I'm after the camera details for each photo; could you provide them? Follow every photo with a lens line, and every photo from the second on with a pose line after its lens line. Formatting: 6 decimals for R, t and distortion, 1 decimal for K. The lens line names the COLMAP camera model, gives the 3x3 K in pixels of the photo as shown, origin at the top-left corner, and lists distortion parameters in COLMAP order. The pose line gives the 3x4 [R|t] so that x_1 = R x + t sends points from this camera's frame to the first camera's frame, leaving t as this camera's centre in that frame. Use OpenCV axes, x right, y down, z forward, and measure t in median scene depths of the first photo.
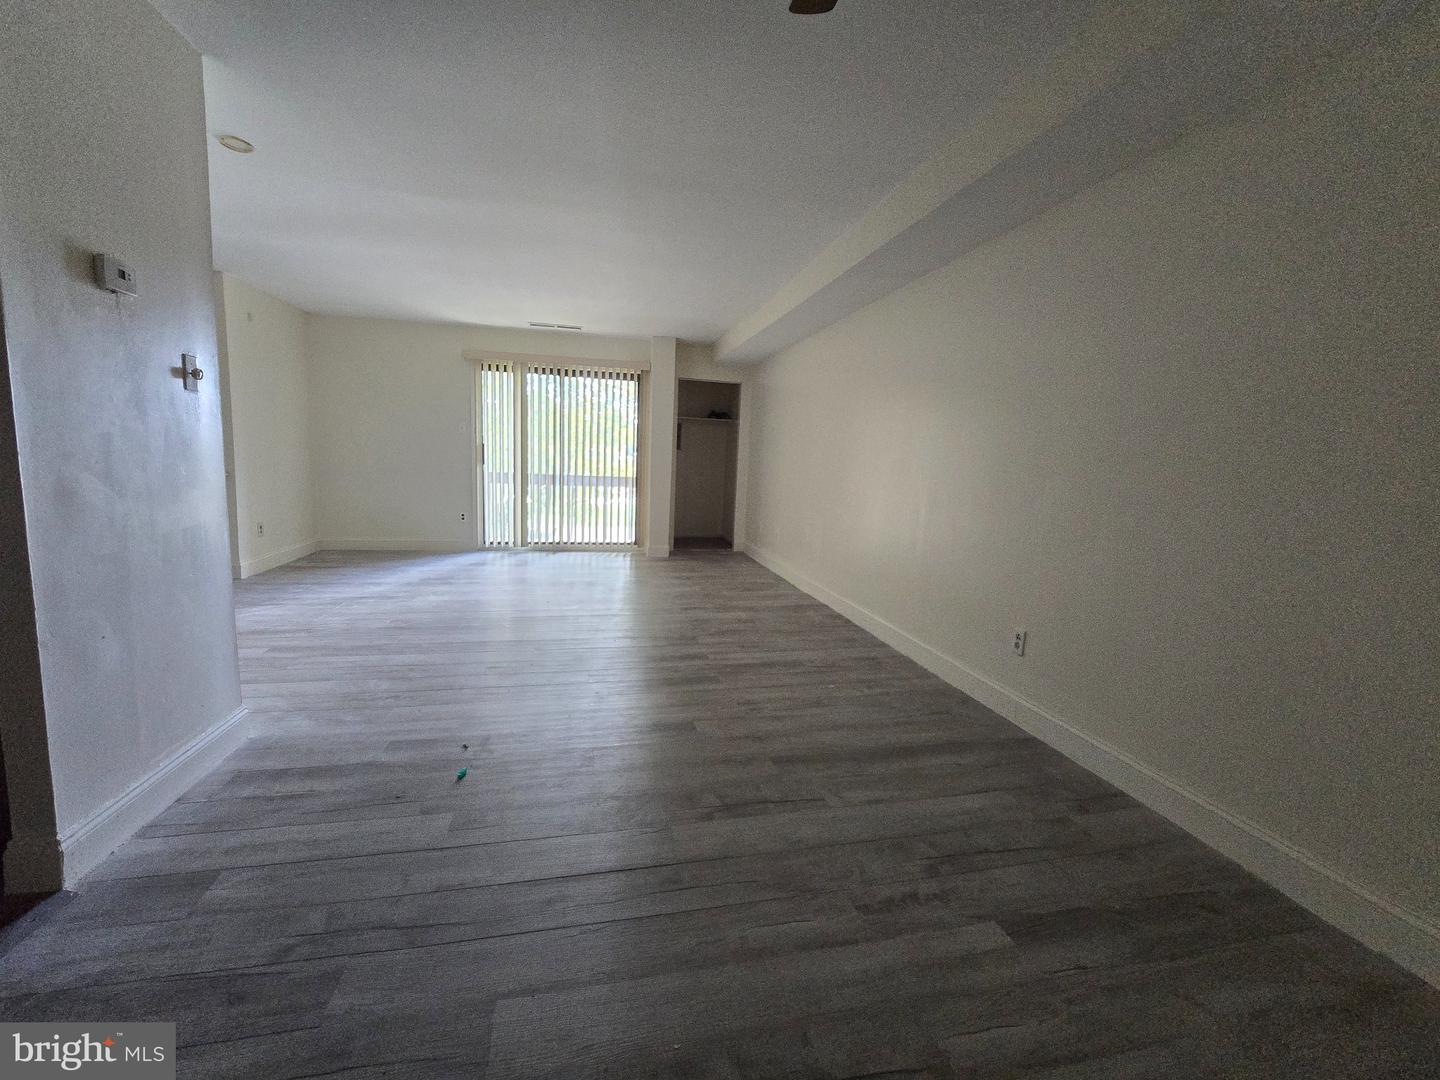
lens RADIAL K [[596.2, 0, 721.5], [0, 596.2, 537.3], [0, 0, 1]] dist [-0.002057, -0.000856]
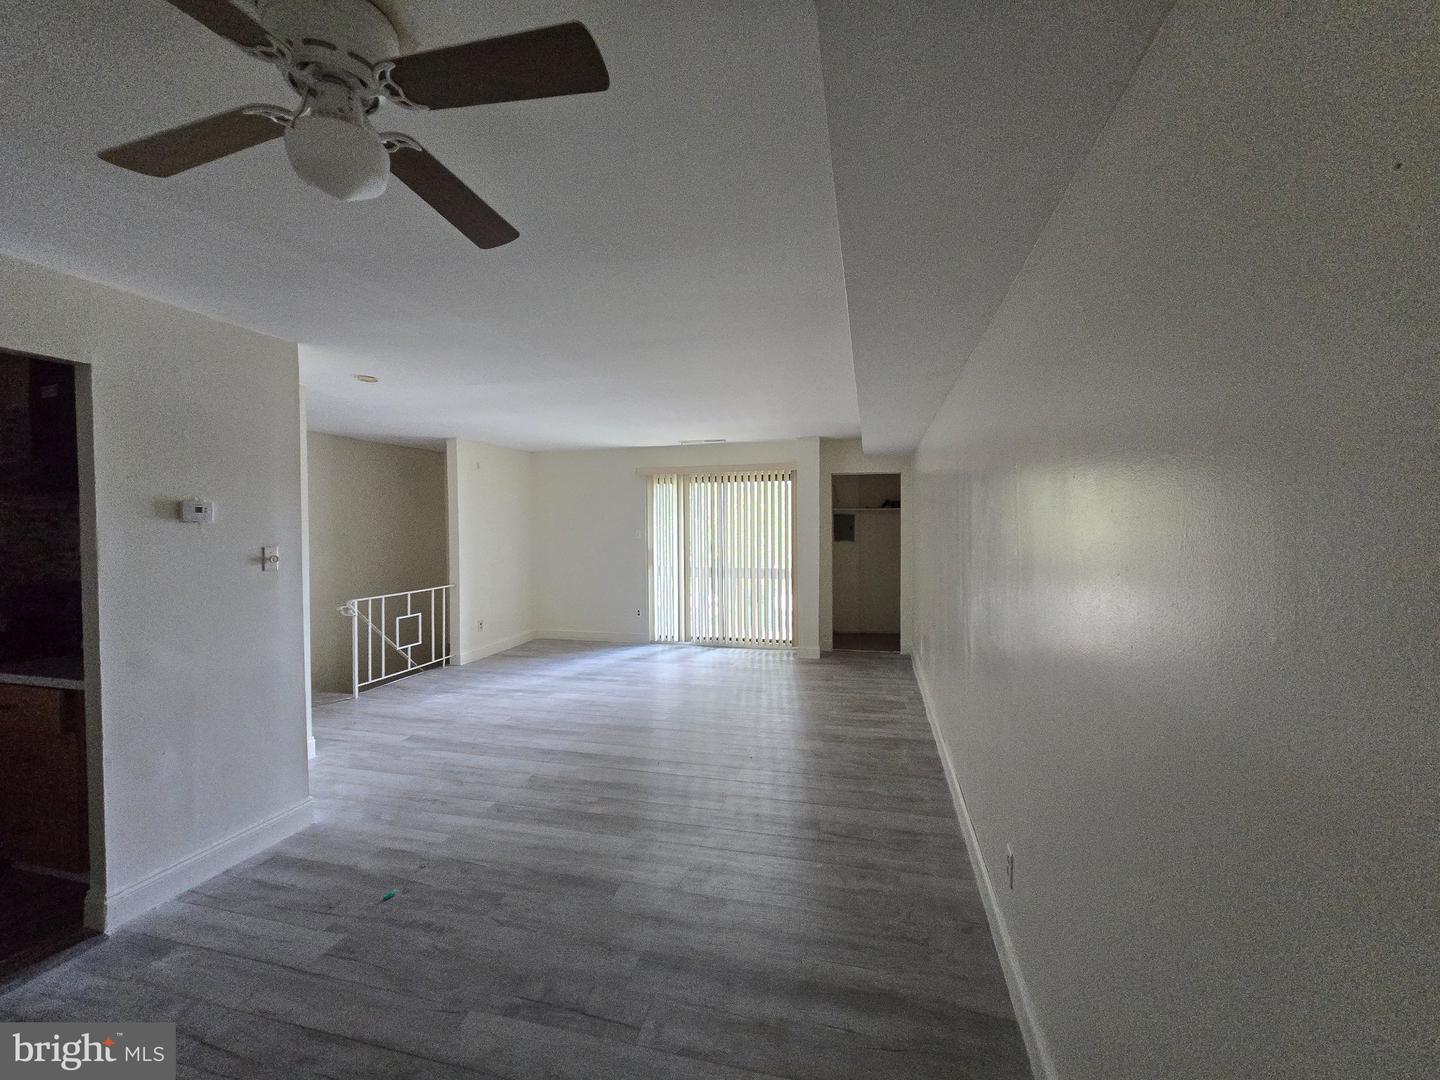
lens RADIAL K [[594.8, 0, 719.2], [0, 594.8, 537.2], [0, 0, 1]] dist [-0.003495, -0.000353]
pose [[0.890841, -0.034825, -0.452979, 0.392331], [-0.016864, 0.993836, -0.109570, -0.102317], [0.454003, 0.105248, 0.884762, 0.118216]]
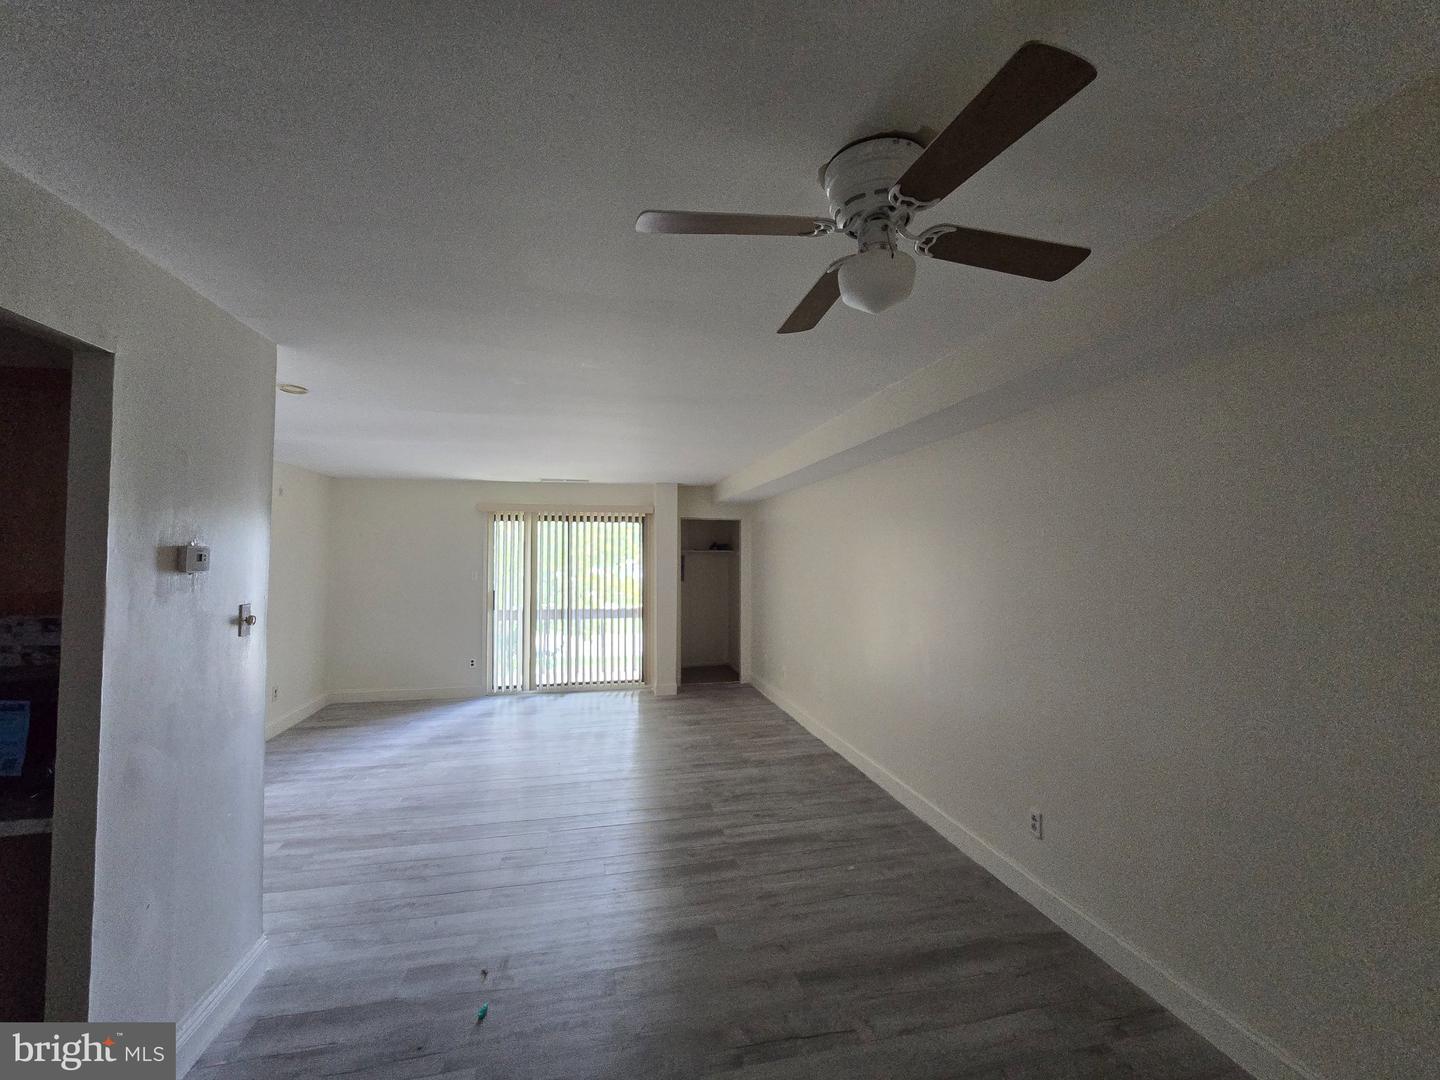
lens RADIAL K [[594.8, 0, 719.2], [0, 594.8, 537.2], [0, 0, 1]] dist [-0.003495, -0.000353]
pose [[0.999149, -0.041179, -0.002345, -0.007323], [0.040234, 0.985576, -0.164380, -0.115035], [0.009081, 0.164146, 0.986394, -0.050674]]
